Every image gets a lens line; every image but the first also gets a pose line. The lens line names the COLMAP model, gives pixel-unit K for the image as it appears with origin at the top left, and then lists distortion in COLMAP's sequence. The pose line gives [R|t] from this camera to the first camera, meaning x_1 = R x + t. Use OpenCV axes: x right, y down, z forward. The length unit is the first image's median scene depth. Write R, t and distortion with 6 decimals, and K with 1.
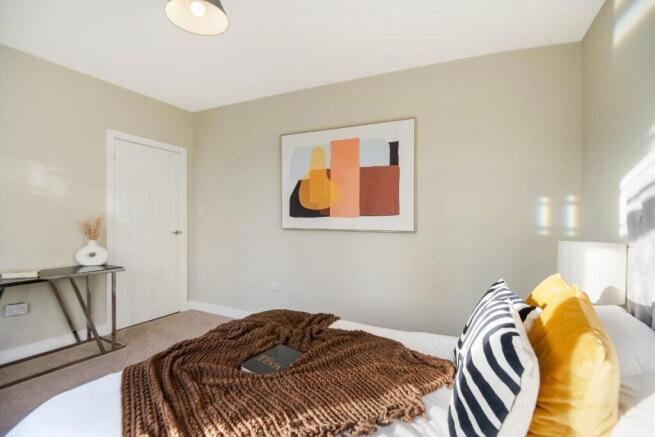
lens RADIAL K [[298.3, 0, 327.5], [0, 298.3, 218.5], [0, 0, 1]] dist [-0.000487, -0.030670]
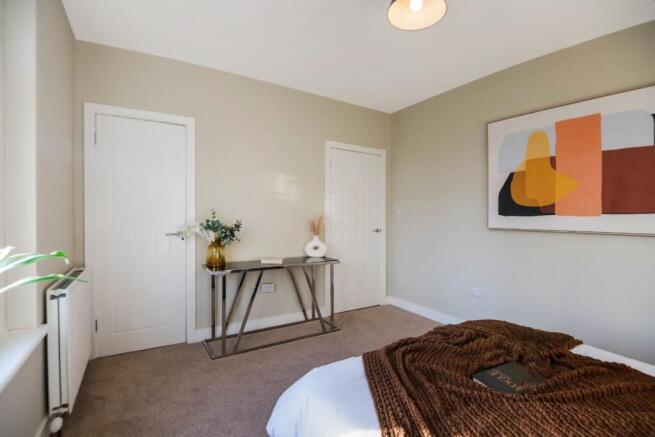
lens RADIAL K [[301.6, 0, 327.5], [0, 301.6, 218.5], [0, 0, 1]] dist [-0.053173, 0.000152]
pose [[0.847286, 0.000690, -0.531137, -0.137591], [0.001624, 0.999991, 0.003889, -0.000353], [0.531135, -0.004158, 0.847277, -0.006684]]
